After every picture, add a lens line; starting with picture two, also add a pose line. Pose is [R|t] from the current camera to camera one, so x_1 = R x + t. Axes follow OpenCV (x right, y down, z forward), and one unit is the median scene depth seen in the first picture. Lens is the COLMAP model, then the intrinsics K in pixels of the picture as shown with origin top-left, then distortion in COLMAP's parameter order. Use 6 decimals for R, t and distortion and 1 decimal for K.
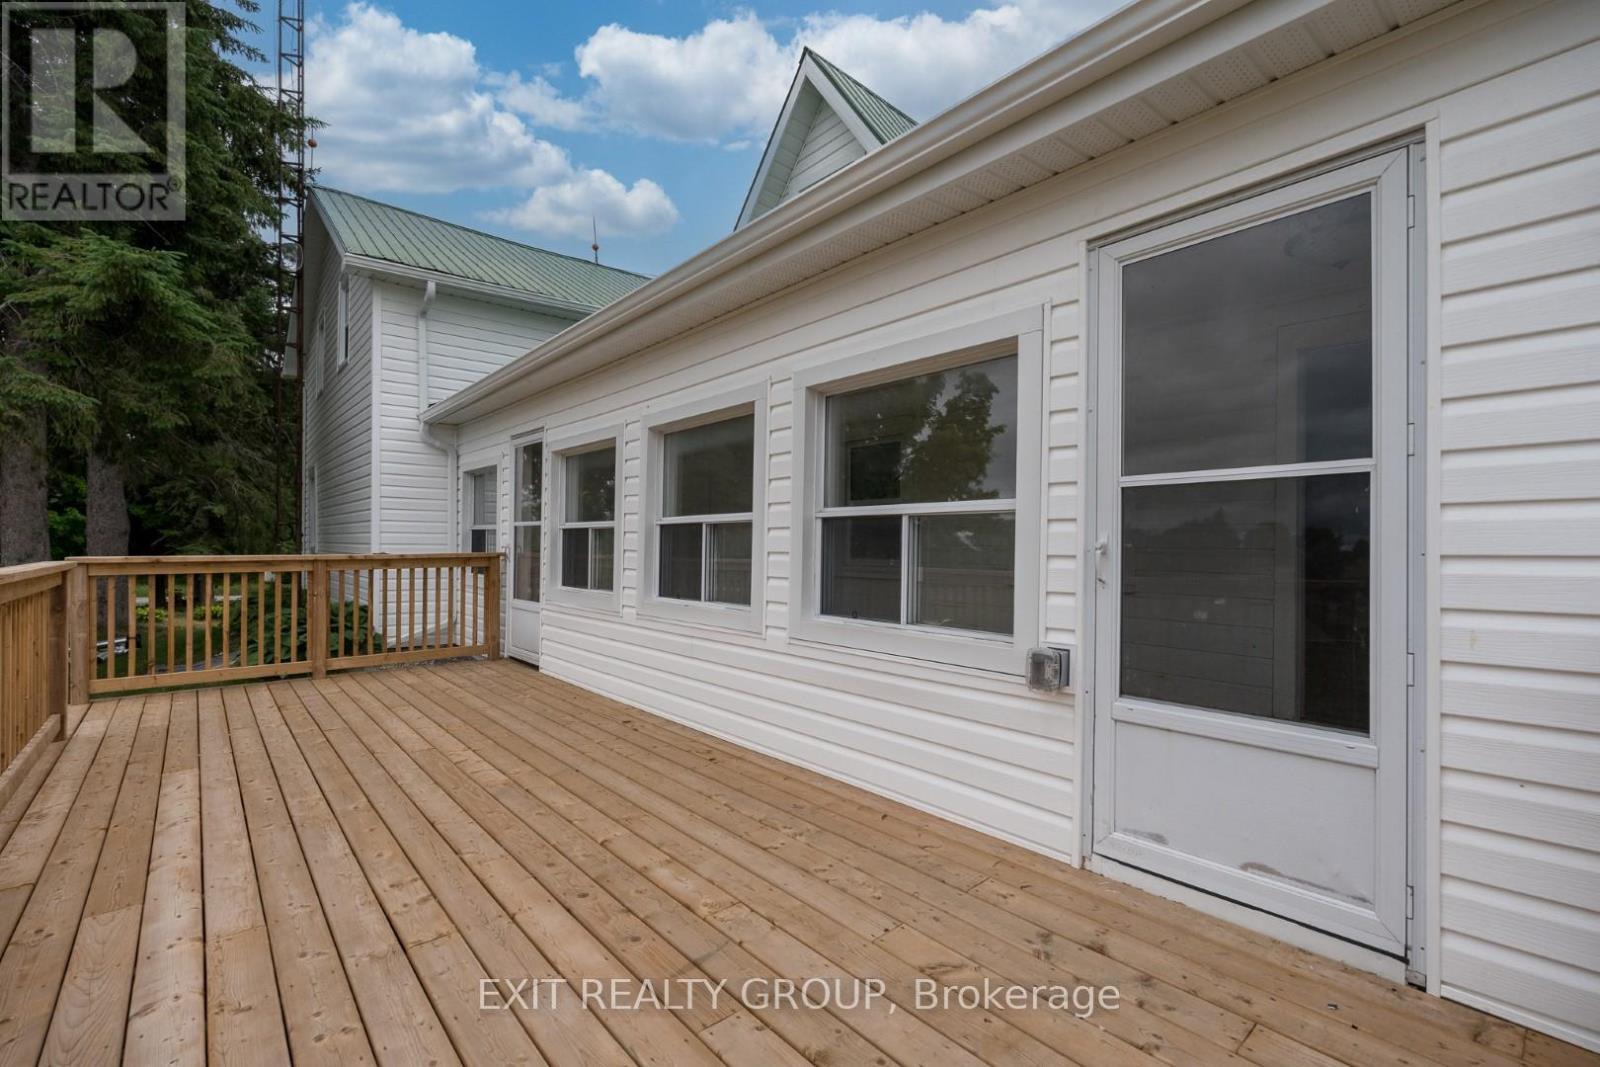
lens RADIAL K [[712.7, 0, 796.1], [0, 712.7, 534.0], [0, 0, 1]] dist [0.000029, 0.000253]
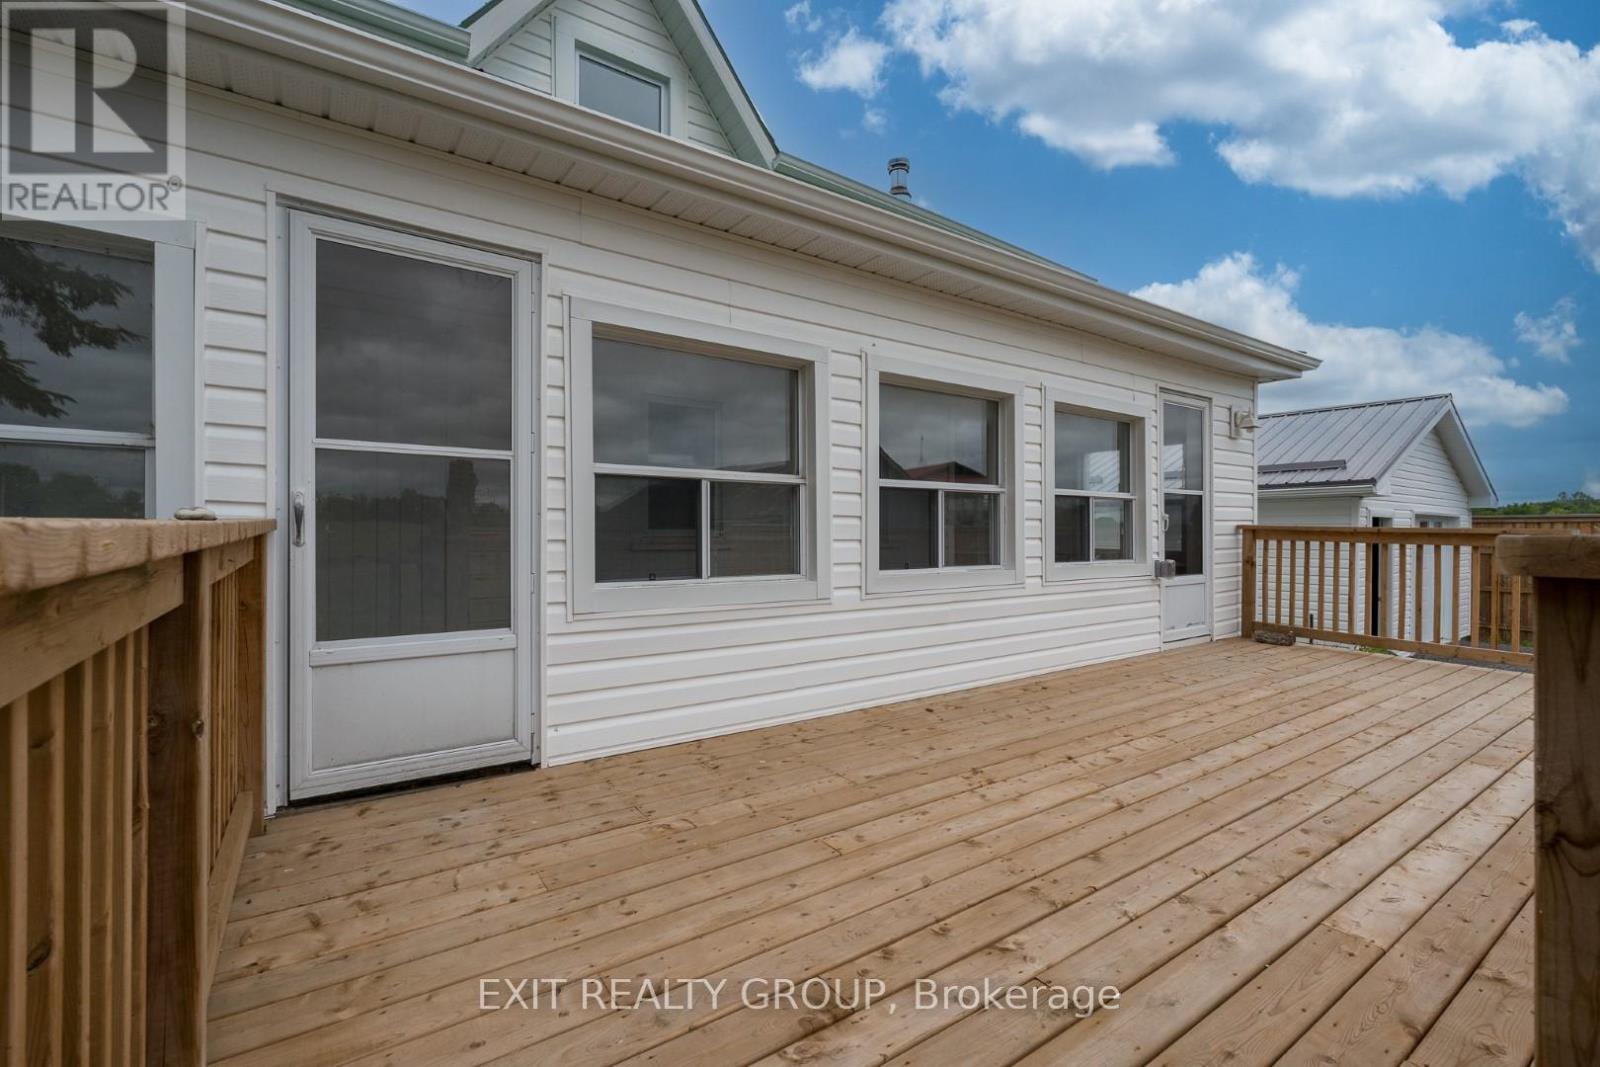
lens RADIAL K [[712.7, 0, 796.1], [0, 712.7, 534.0], [0, 0, 1]] dist [0.000029, 0.000253]
pose [[0.085473, -0.012346, 0.996264, -1.232312], [-0.016703, 0.999765, 0.013822, 0.038763], [-0.996200, -0.017822, 0.085246, 1.194487]]
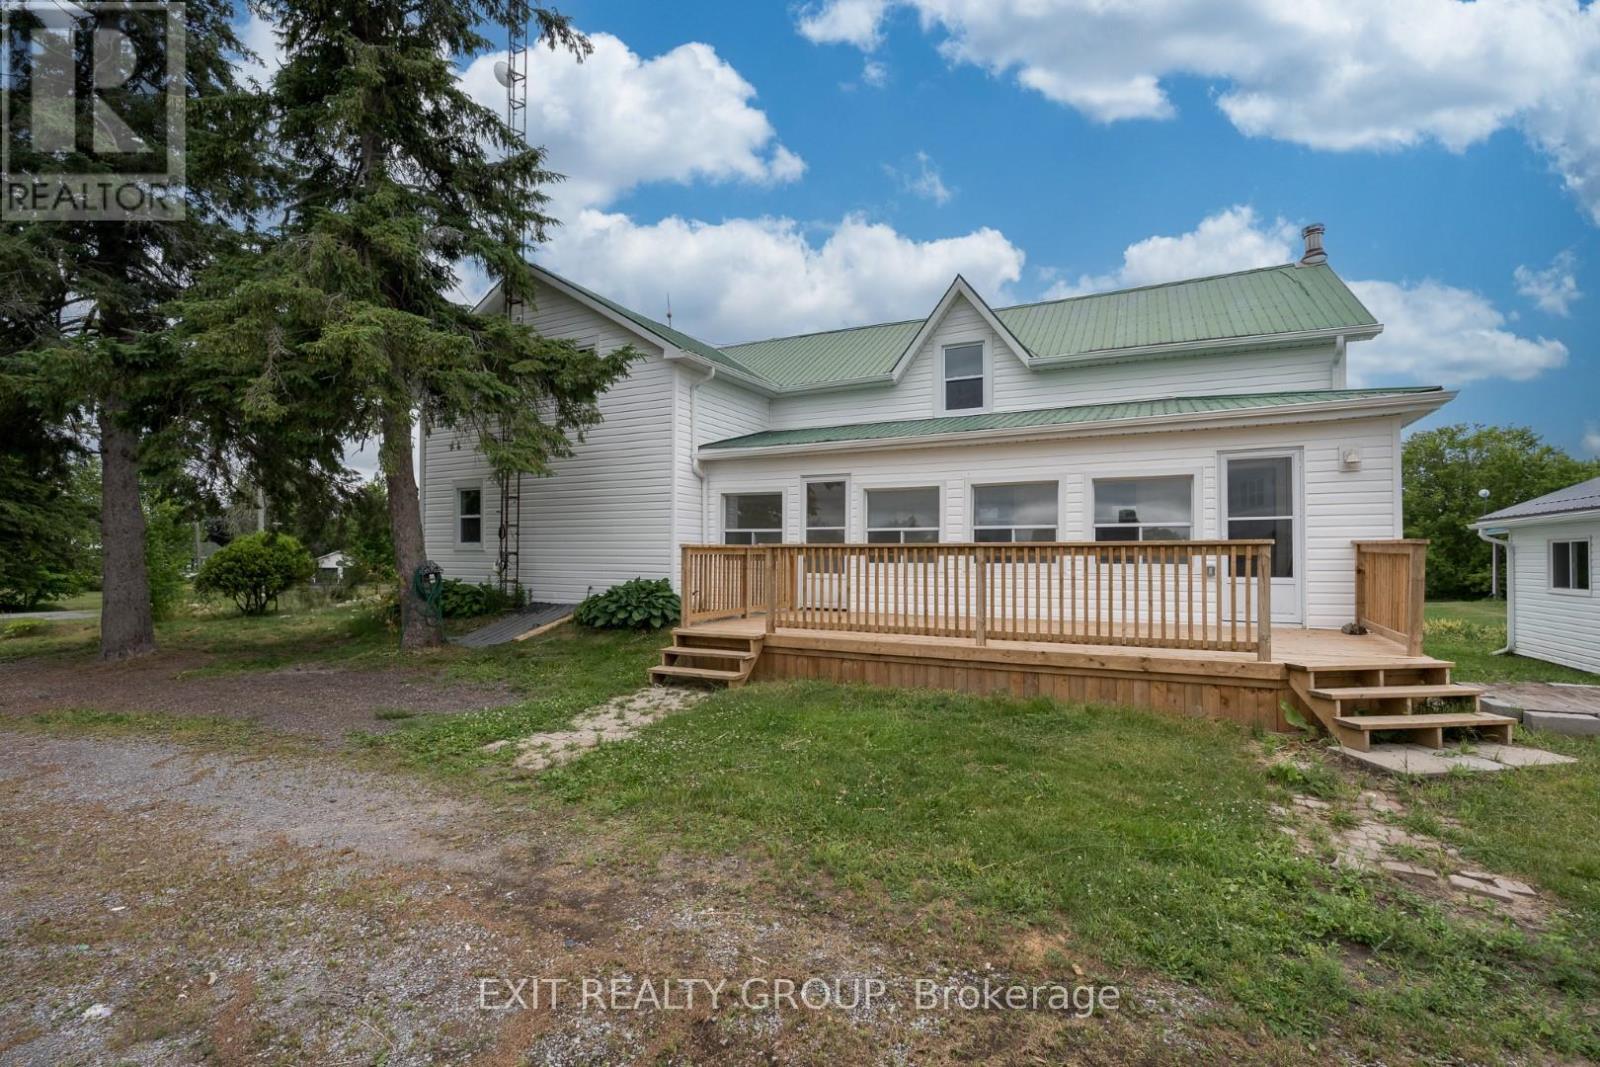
lens RADIAL K [[728.7, 0, 802.6], [0, 728.7, 537.0], [0, 0, 1]] dist [-0.001863, -0.000102]
pose [[0.921133, 0.008683, 0.389151, -1.762525], [-0.003712, 0.999902, -0.013523, 0.046226], [-0.389230, 0.011011, 0.921075, -0.933405]]
